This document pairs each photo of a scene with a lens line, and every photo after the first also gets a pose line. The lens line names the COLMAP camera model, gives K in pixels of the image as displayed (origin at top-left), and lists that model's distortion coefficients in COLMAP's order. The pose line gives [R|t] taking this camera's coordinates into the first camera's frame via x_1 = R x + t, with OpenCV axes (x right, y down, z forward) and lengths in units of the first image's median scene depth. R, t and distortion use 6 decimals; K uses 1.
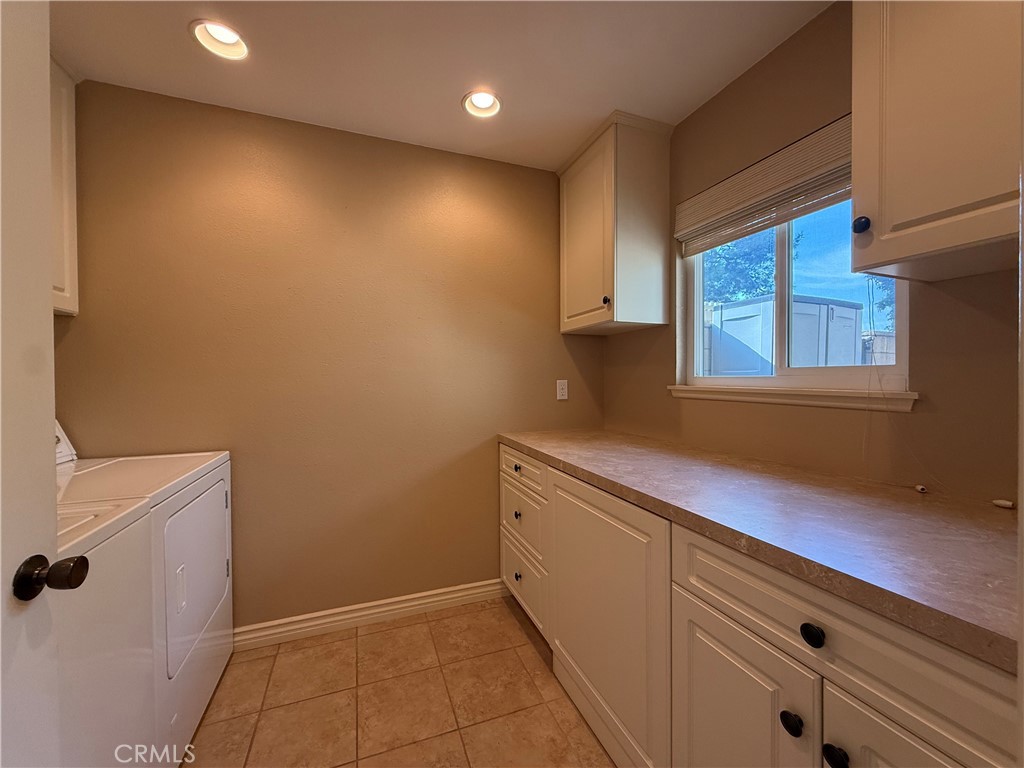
lens RADIAL K [[404.7, 0, 507.9], [0, 404.7, 382.9], [0, 0, 1]] dist [0.006700, -0.000854]
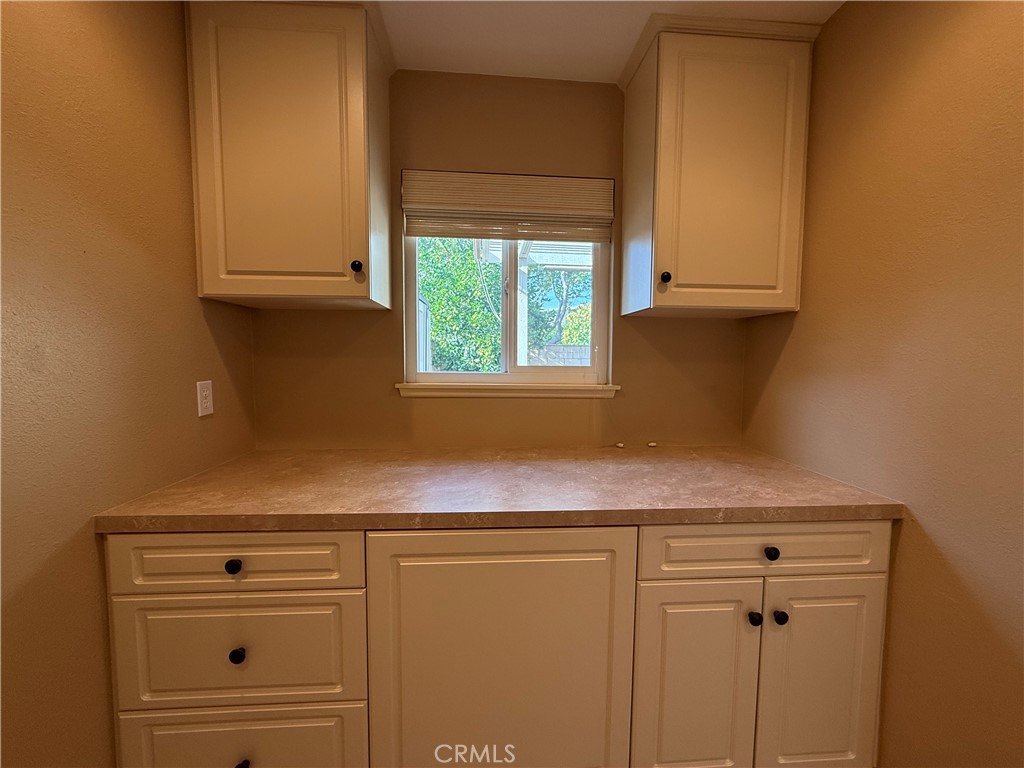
lens RADIAL K [[404.7, 0, 509.2], [0, 404.7, 384.4], [0, 0, 1]] dist [0.006700, -0.000854]
pose [[0.287200, -0.060867, 0.955935, -0.399814], [0.002468, 0.998023, 0.062805, -0.052036], [-0.957867, -0.015678, 0.286783, 0.616142]]
